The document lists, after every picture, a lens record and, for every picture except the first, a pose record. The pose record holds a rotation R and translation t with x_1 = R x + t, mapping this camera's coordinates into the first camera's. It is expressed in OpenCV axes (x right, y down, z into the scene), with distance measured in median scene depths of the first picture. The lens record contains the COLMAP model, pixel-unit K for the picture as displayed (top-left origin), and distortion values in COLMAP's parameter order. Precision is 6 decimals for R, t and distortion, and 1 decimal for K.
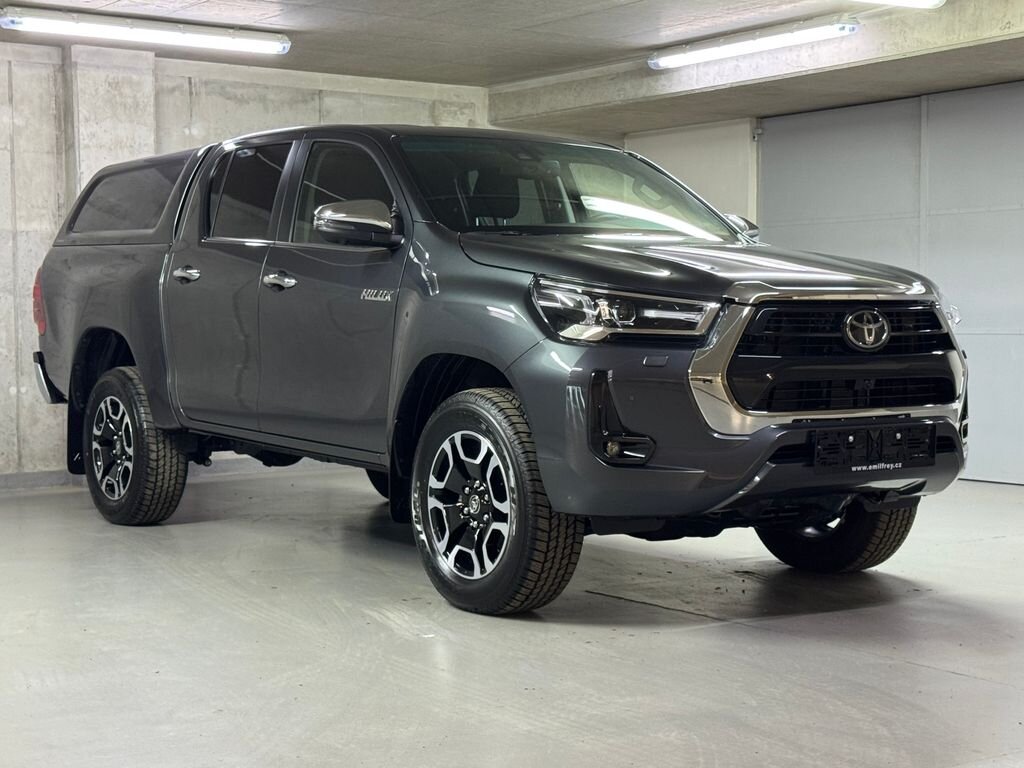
lens RADIAL K [[1900.6, 0, 513.5], [0, 1900.6, 376.2], [0, 0, 1]] dist [0.146296, 0.000000]
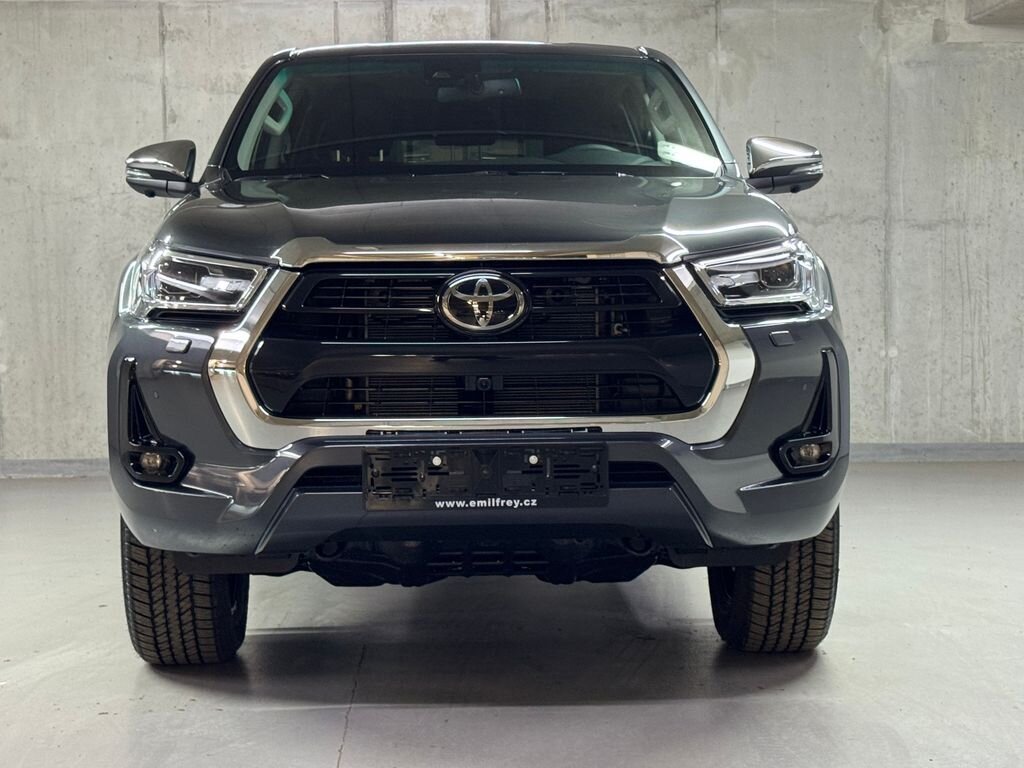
lens RADIAL K [[2099.5, 0, 511.0], [0, 2099.5, 375.2], [0, 0, 1]] dist [0.155483, 0.000000]
pose [[0.813357, 0.018833, -0.581460, 0.381239], [-0.008861, 0.999761, 0.019987, -0.008282], [0.581697, -0.011105, 0.813330, 0.233830]]
